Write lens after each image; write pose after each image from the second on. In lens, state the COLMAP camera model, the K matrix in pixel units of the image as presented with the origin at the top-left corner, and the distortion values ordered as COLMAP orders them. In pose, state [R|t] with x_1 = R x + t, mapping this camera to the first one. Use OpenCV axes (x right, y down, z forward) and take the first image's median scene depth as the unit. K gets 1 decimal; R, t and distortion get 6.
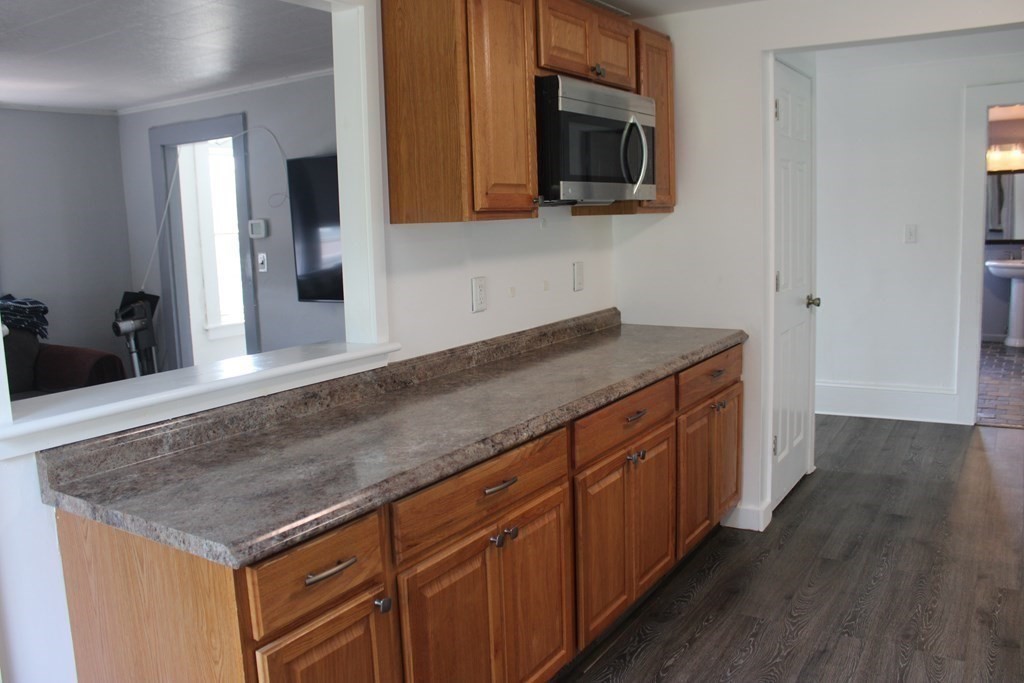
lens RADIAL K [[846.8, 0, 512.0], [0, 846.8, 341.5], [0, 0, 1]] dist [-0.178082, 0.161894]
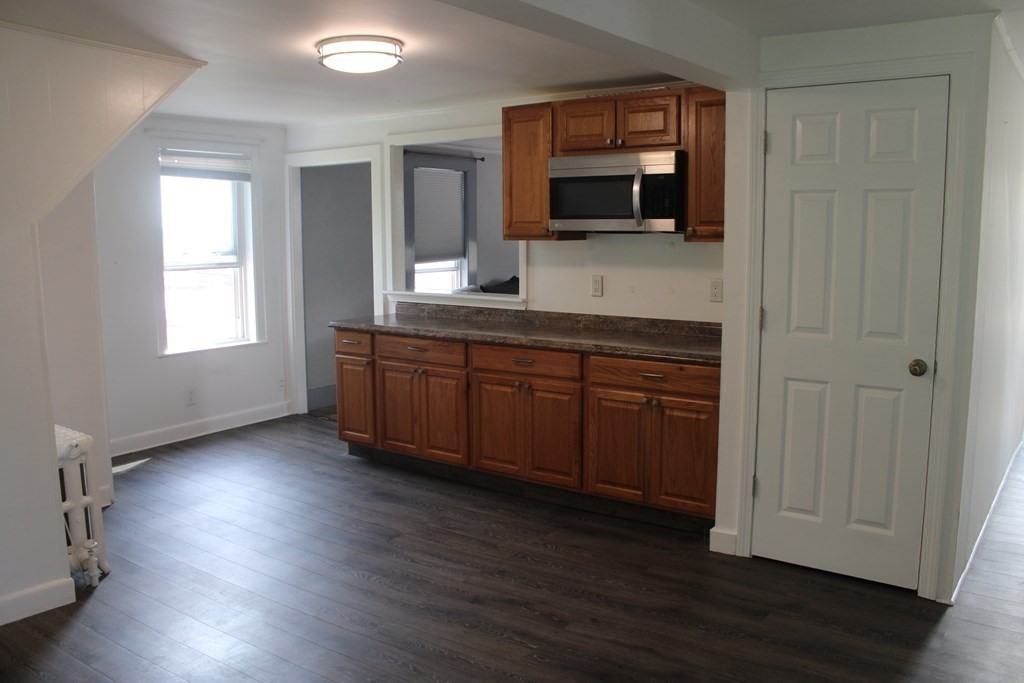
lens RADIAL K [[846.8, 0, 512.0], [0, 846.8, 341.5], [0, 0, 1]] dist [-0.178082, 0.161894]
pose [[-0.066255, 0.168670, -0.983443, 1.737197], [-0.141317, 0.974088, 0.176586, -0.235294], [0.987745, 0.150677, -0.040702, 1.008195]]
